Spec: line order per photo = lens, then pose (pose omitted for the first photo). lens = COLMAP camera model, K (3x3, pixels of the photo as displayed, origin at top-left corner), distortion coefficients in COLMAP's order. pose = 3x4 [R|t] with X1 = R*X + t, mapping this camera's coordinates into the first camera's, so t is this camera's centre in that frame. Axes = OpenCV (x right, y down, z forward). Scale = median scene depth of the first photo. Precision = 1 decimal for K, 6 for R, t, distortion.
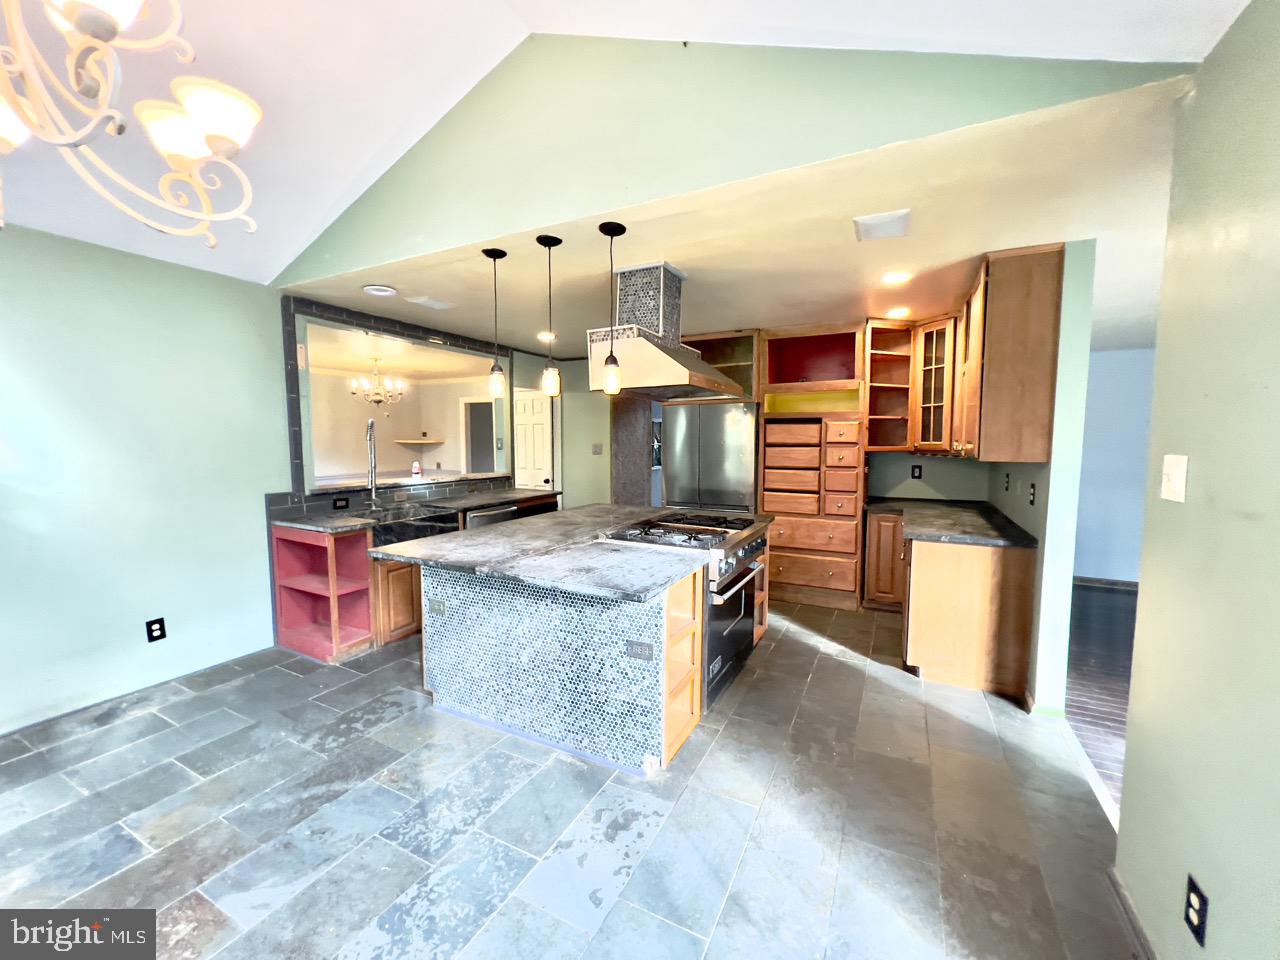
lens RADIAL K [[514.0, 0, 634.5], [0, 514.0, 480.5], [0, 0, 1]] dist [-0.002501, 0.000474]
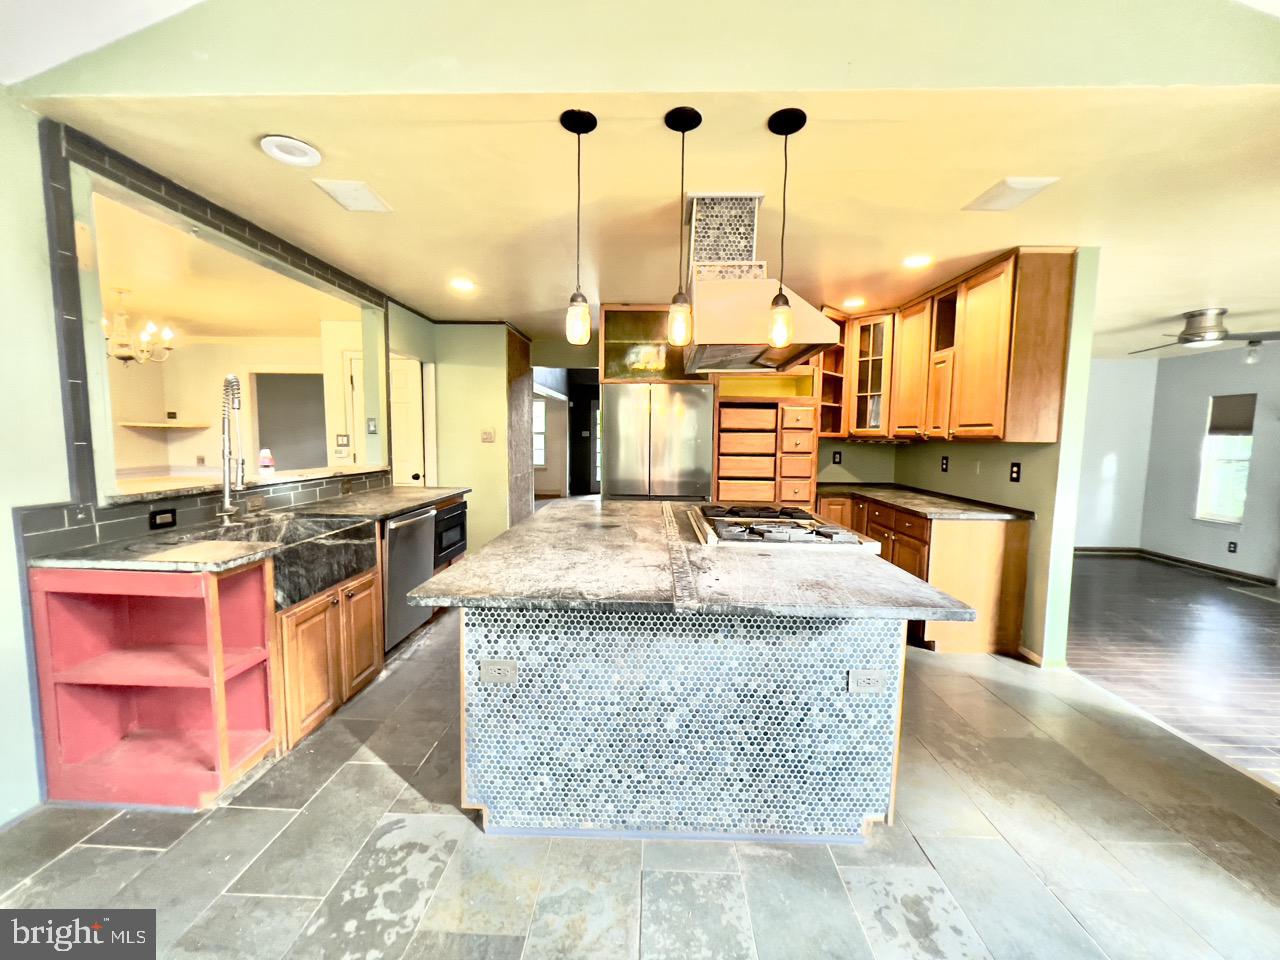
lens RADIAL K [[514.0, 0, 632.2], [0, 514.0, 480.7], [0, 0, 1]] dist [-0.002501, 0.000474]
pose [[0.901203, -0.028104, 0.432486, -0.440512], [0.024406, 0.999603, 0.014102, 0.008875], [-0.432710, -0.002153, 0.901531, 0.326301]]
